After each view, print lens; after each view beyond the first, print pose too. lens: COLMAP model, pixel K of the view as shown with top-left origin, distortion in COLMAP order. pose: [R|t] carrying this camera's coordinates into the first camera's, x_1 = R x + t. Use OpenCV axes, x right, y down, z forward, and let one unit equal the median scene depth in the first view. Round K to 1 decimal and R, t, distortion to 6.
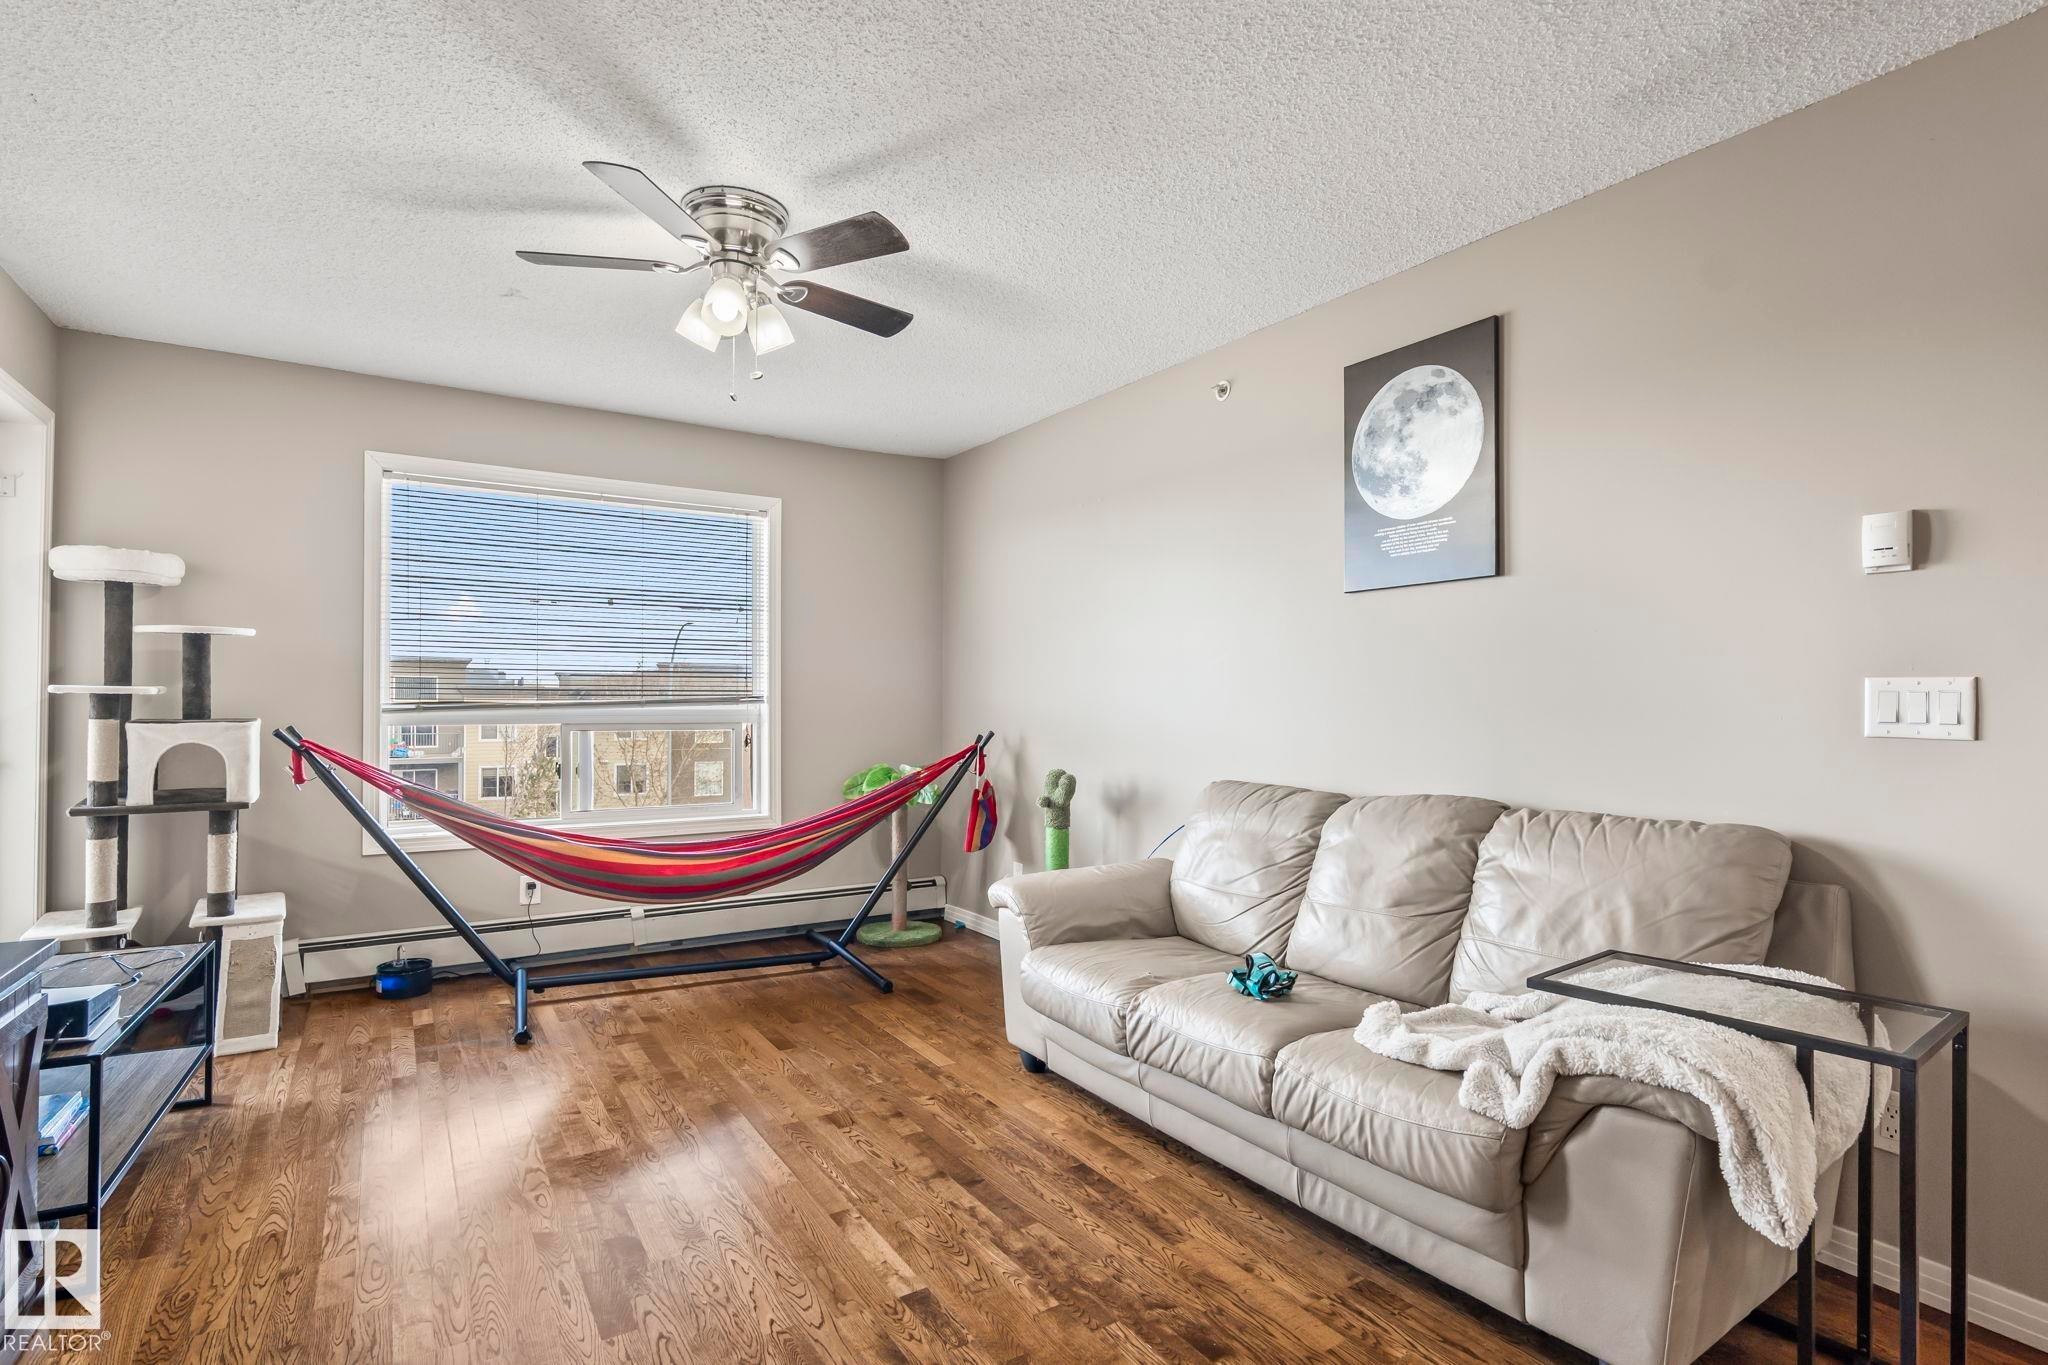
lens RADIAL K [[988.3, 0, 1031.8], [0, 988.3, 694.8], [0, 0, 1]] dist [-0.021186, 0.009467]
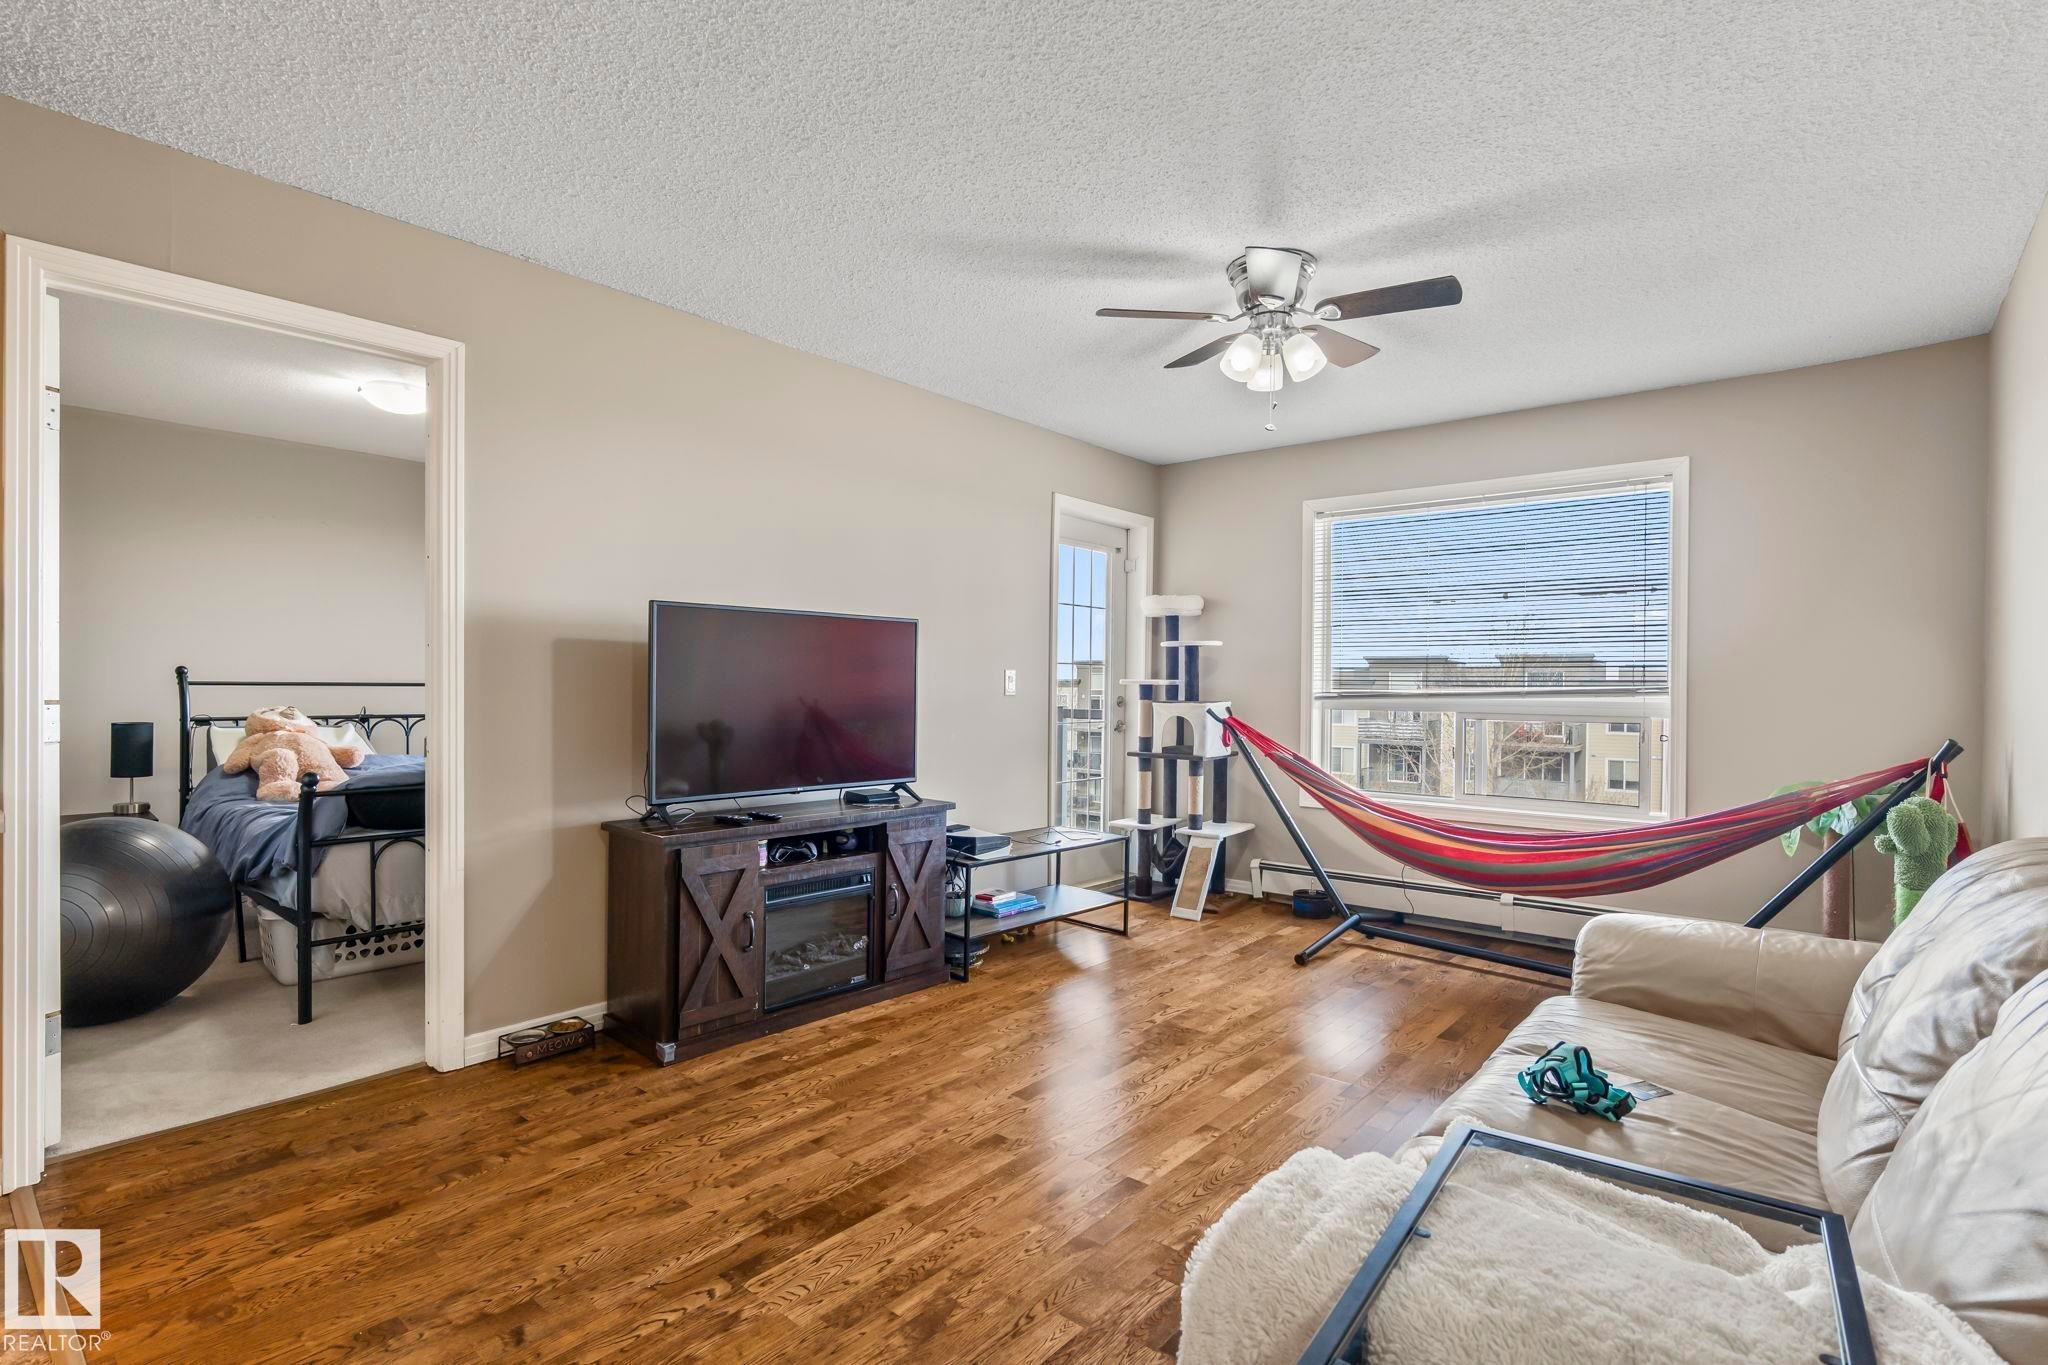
lens RADIAL K [[988.3, 0, 1031.8], [0, 988.3, 694.8], [0, 0, 1]] dist [-0.021186, 0.009467]
pose [[0.292709, 0.008212, -0.956166, 0.589292], [-0.003029, 0.999966, 0.007661, 0.004176], [0.956197, 0.000654, 0.292724, 0.313143]]
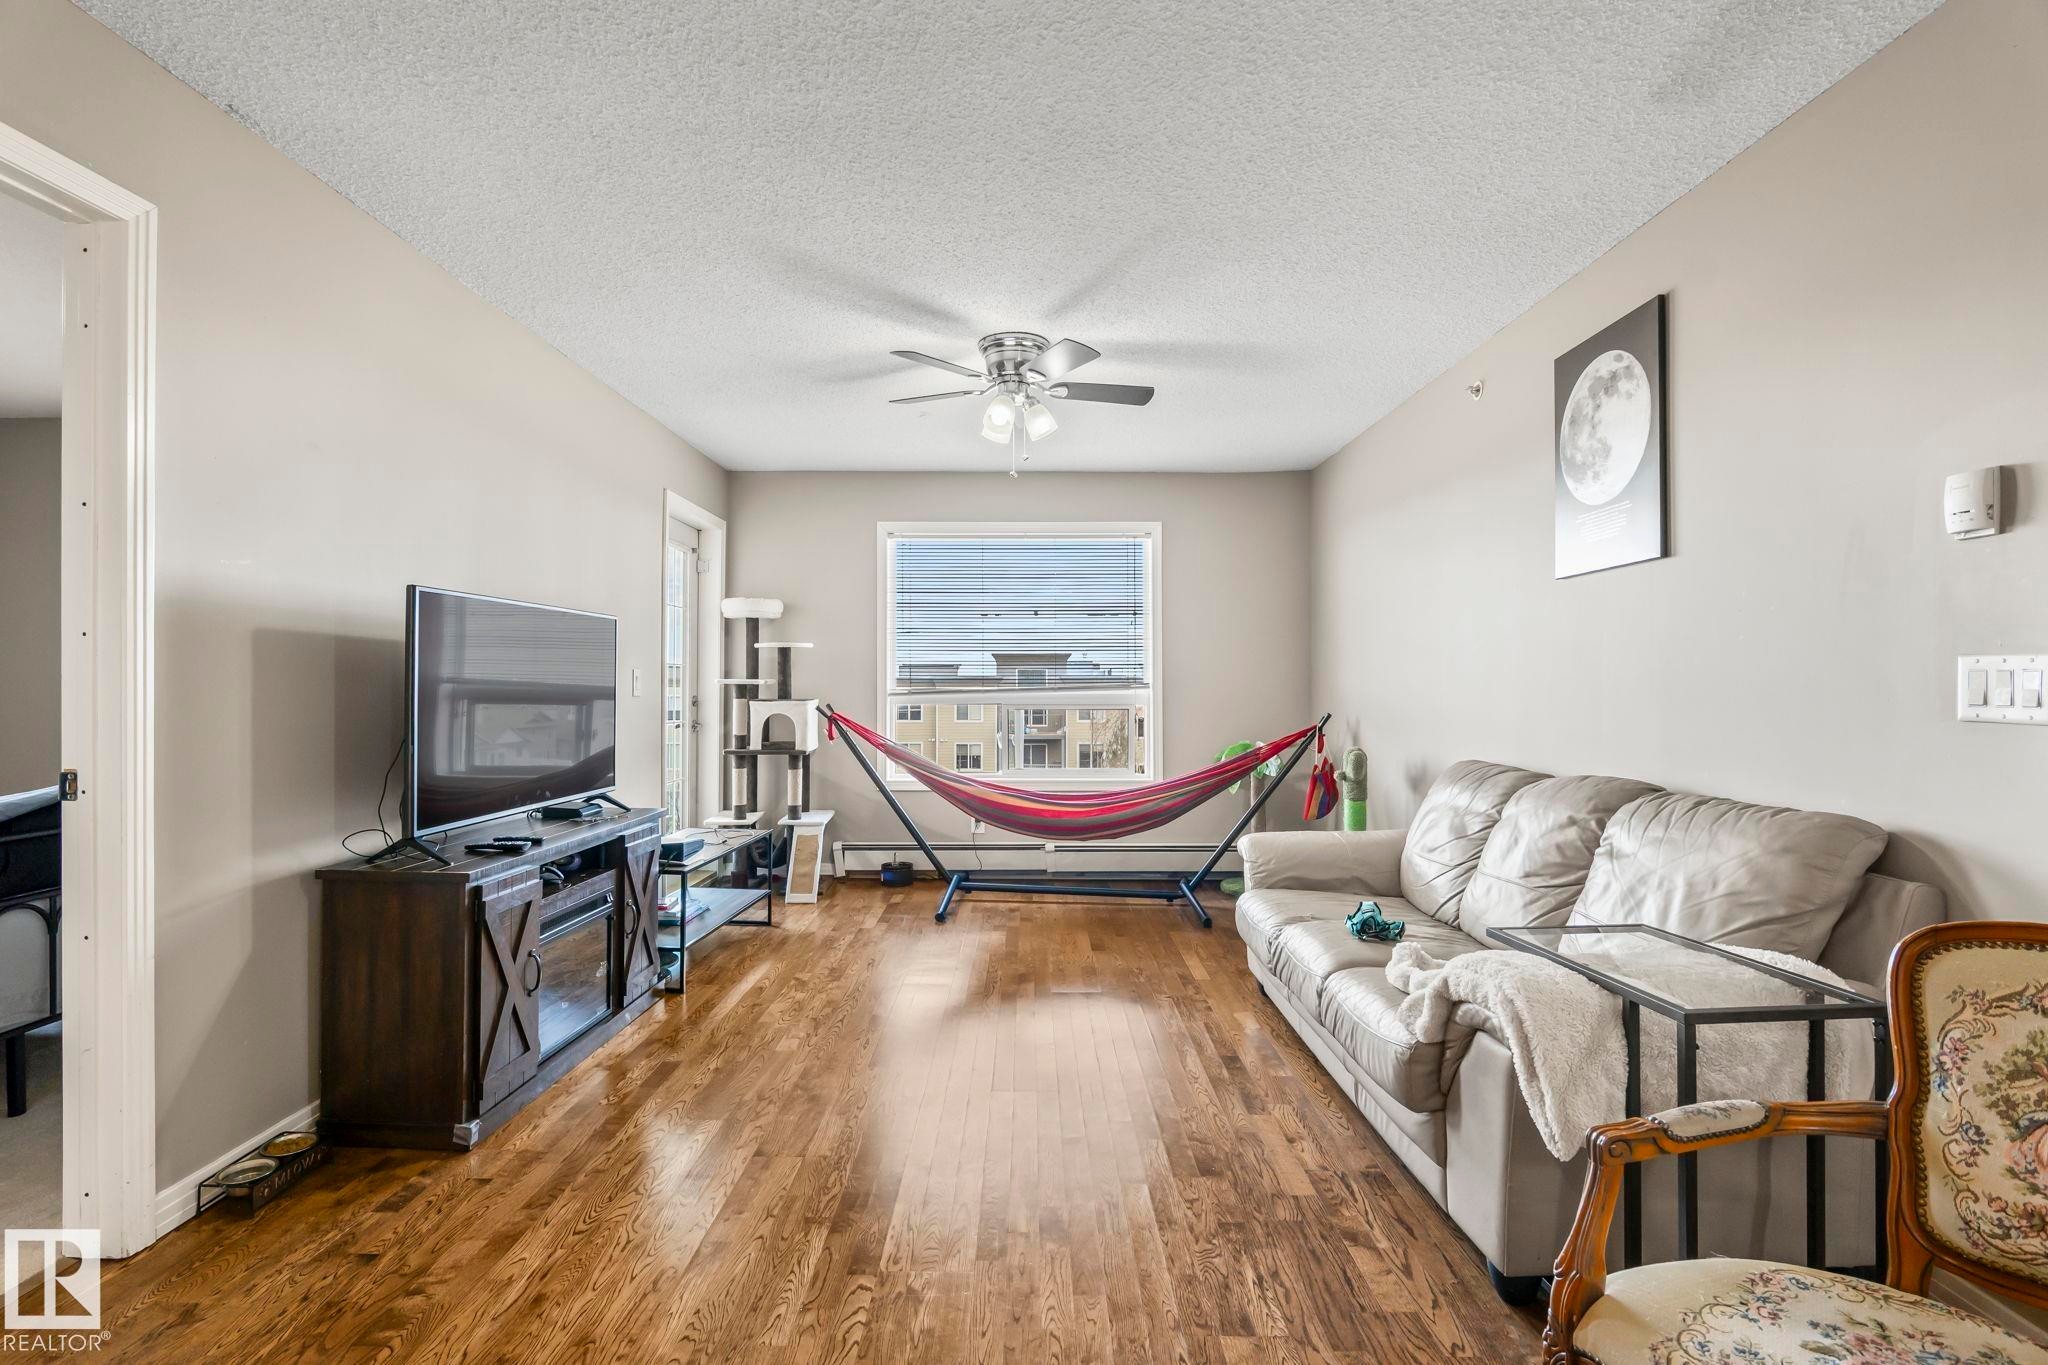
lens RADIAL K [[950.4, 0, 1032.1], [0, 950.4, 678.2], [0, 0, 1]] dist [-0.013826, 0.000671]
pose [[0.839200, -0.008595, -0.543754, 0.378111], [0.006249, 0.999961, -0.006162, 0.002132], [0.543786, 0.001773, 0.839222, -0.117728]]
